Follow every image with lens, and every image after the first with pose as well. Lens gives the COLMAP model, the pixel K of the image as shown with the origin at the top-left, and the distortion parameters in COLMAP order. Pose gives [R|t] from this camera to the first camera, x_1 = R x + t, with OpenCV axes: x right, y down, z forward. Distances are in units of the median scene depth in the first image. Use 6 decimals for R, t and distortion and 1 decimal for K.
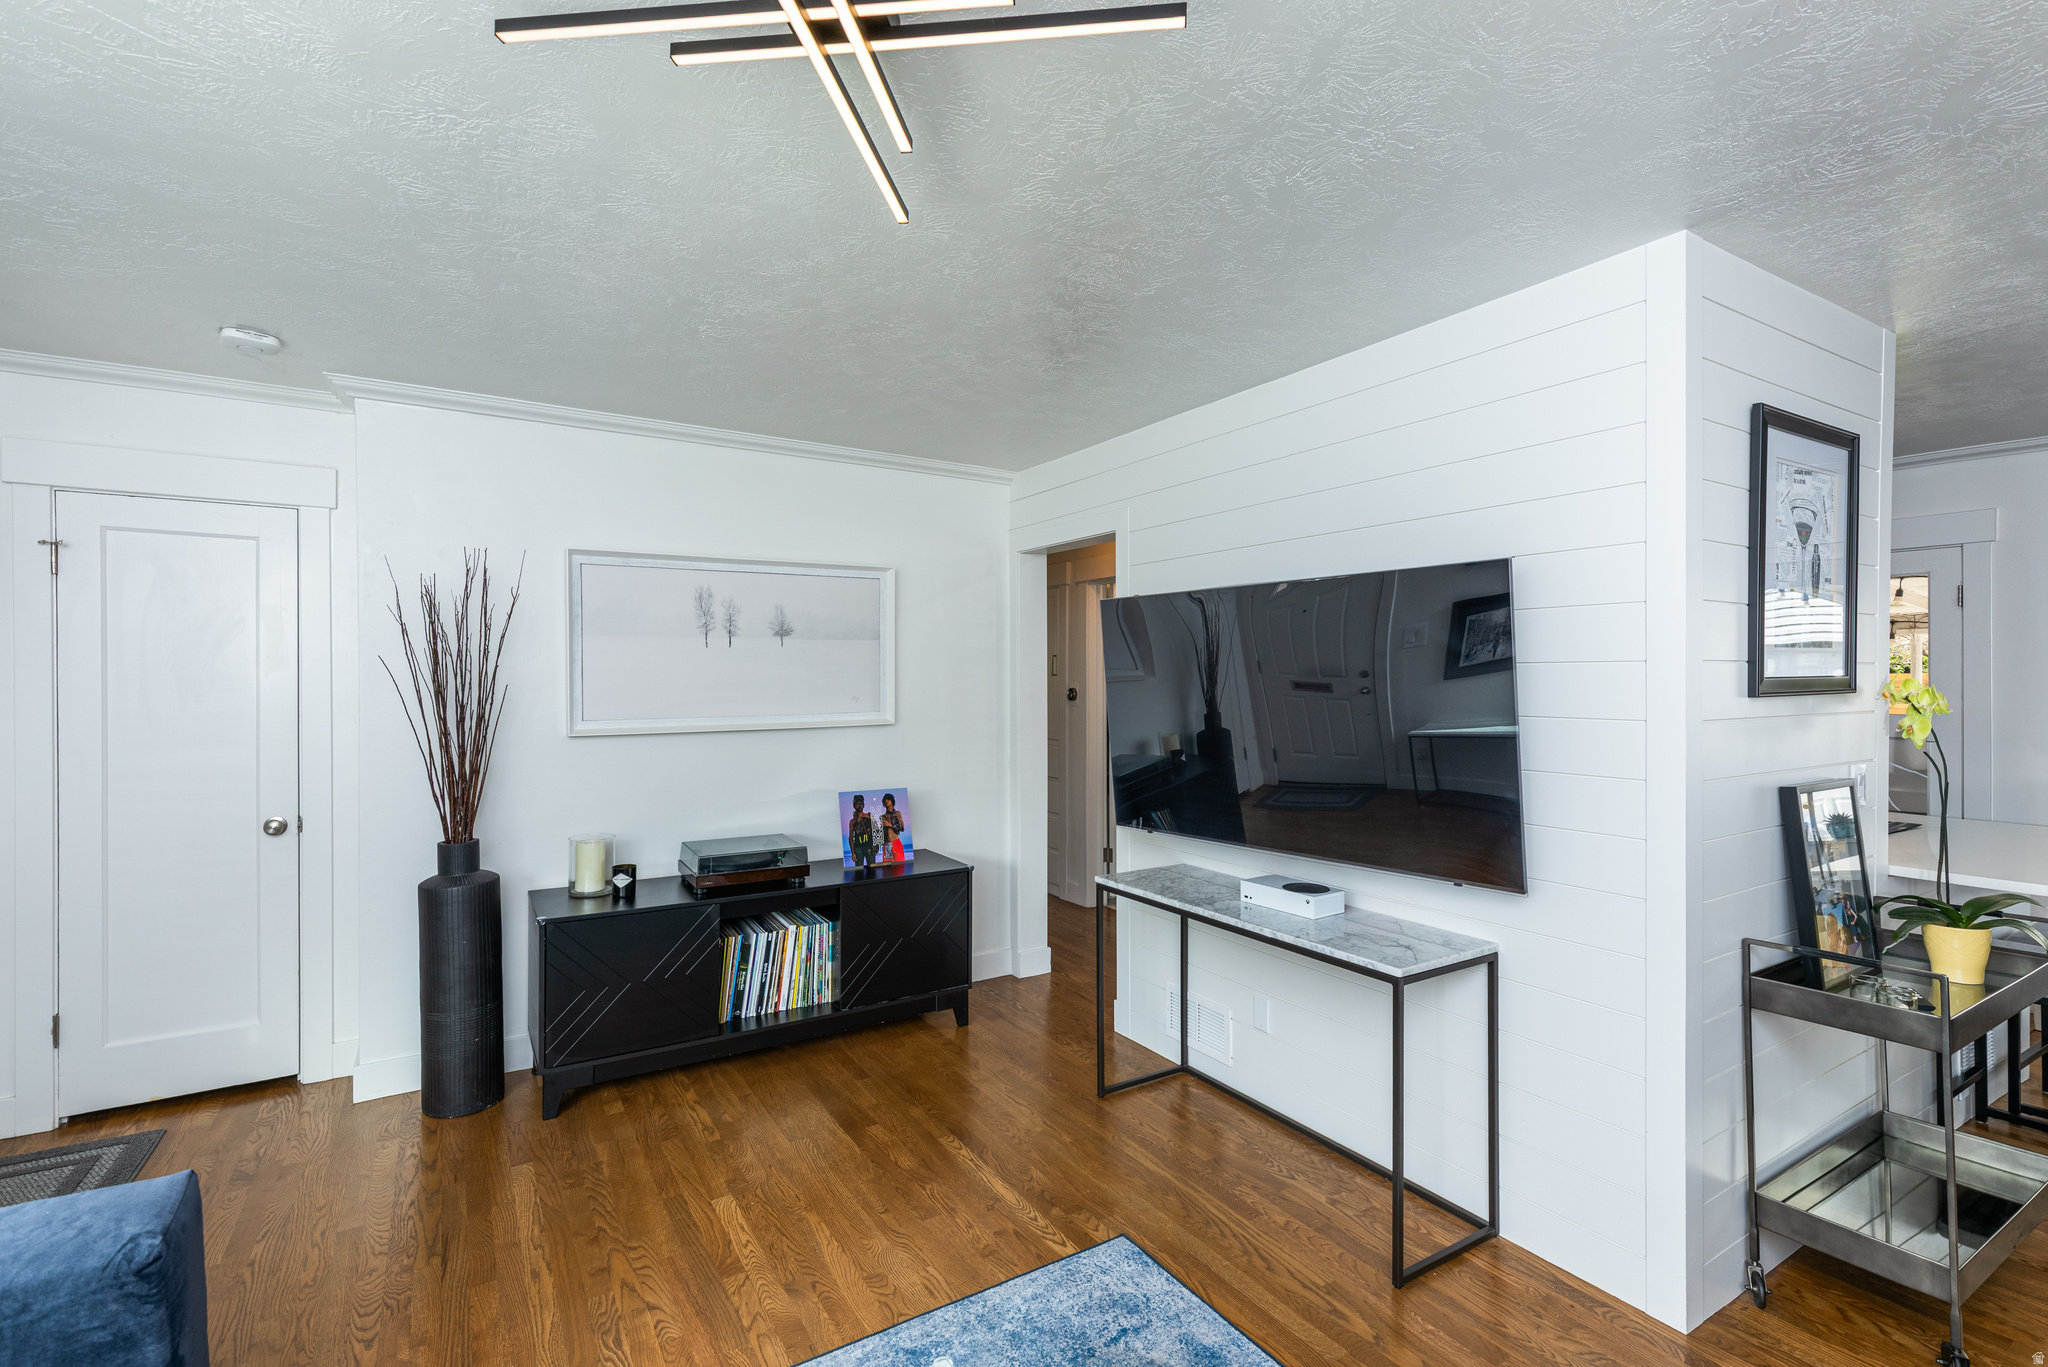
lens RADIAL K [[938.6, 0, 1034.0], [0, 938.6, 679.0], [0, 0, 1]] dist [0.009566, -0.000692]
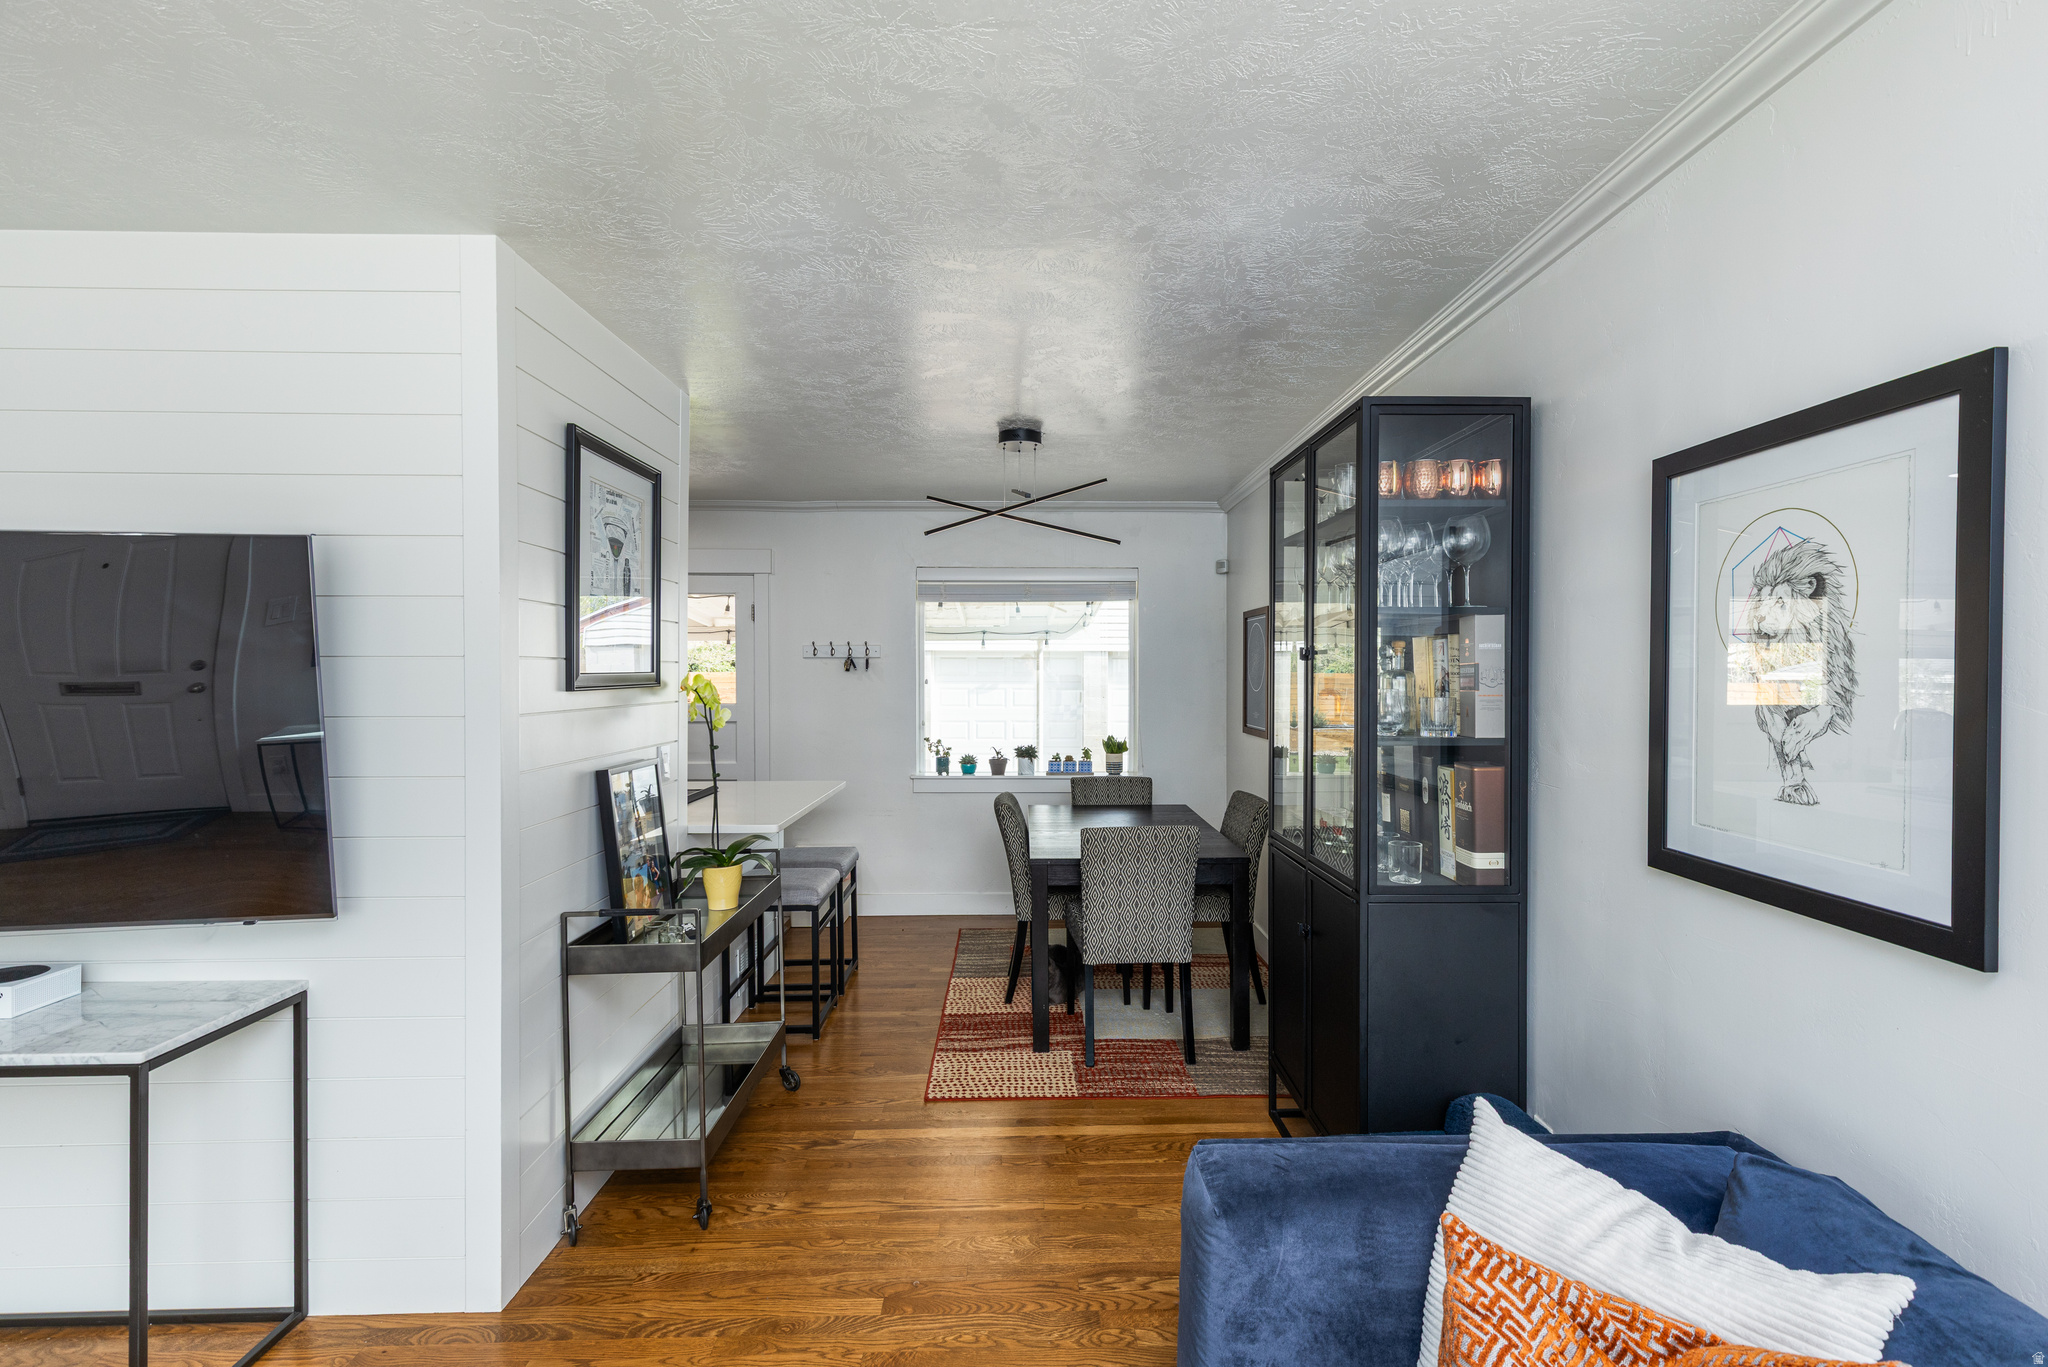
lens RADIAL K [[938.6, 0, 1041.1], [0, 938.6, 678.2], [0, 0, 1]] dist [0.009566, -0.000692]
pose [[0.508814, -0.002411, 0.860873, 0.071866], [0.000904, 0.999997, 0.002266, 0.001450], [-0.860876, -0.000375, 0.508815, -0.019456]]
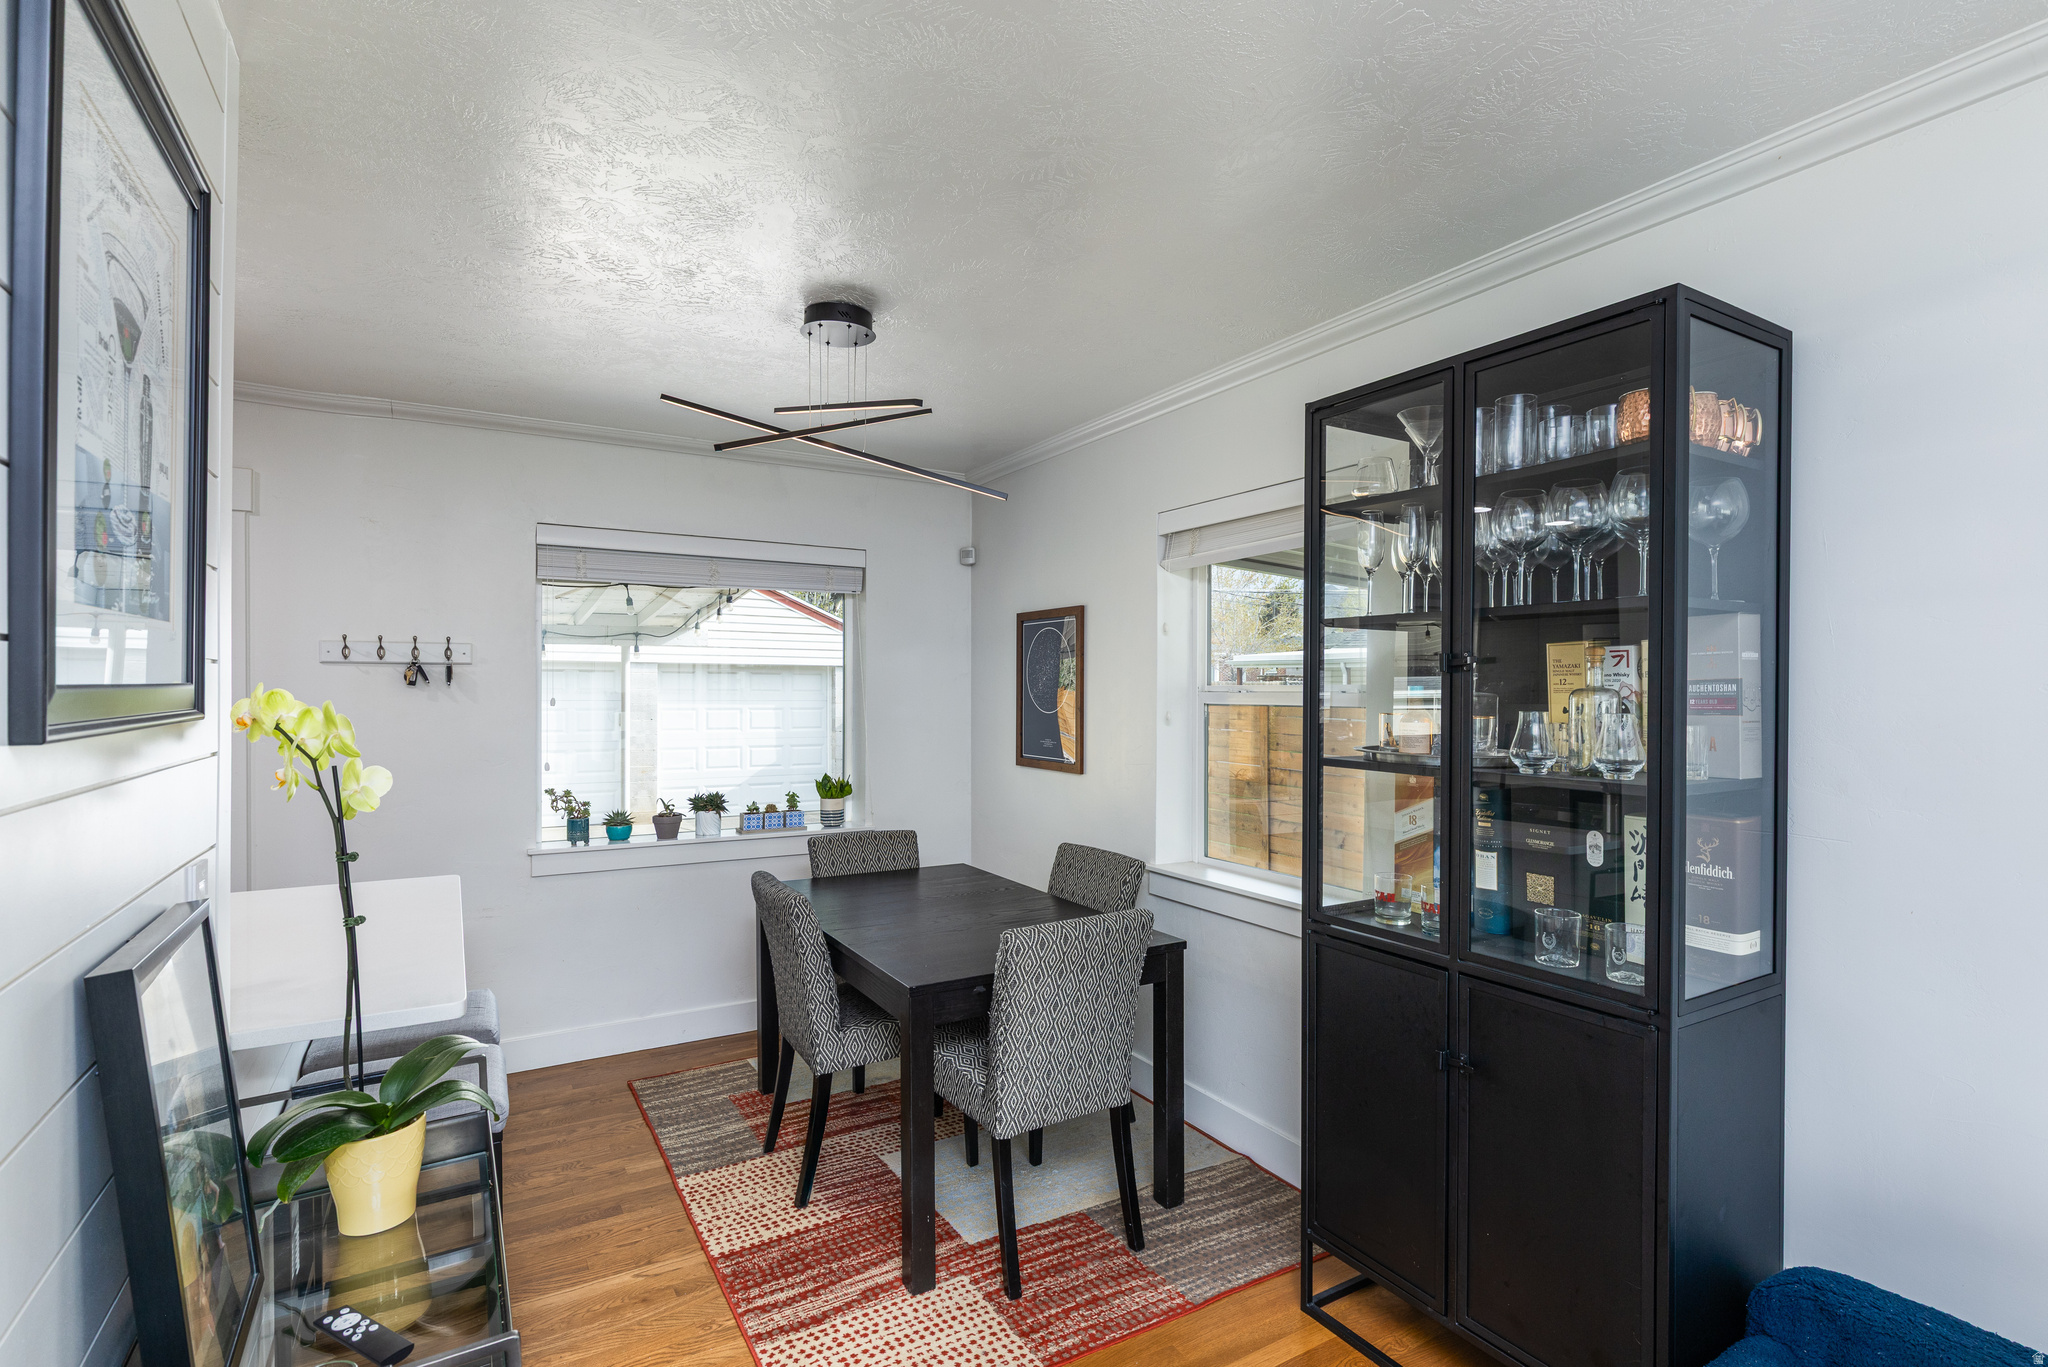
lens RADIAL K [[979.8, 0, 1030.1], [0, 979.8, 692.4], [0, 0, 1]] dist [-0.000628, 0.000448]
pose [[0.015638, 0.000808, 0.999877, 0.299598], [-0.000750, 0.999999, -0.000797, 0.000515], [-0.999877, -0.000738, 0.015639, 0.456039]]
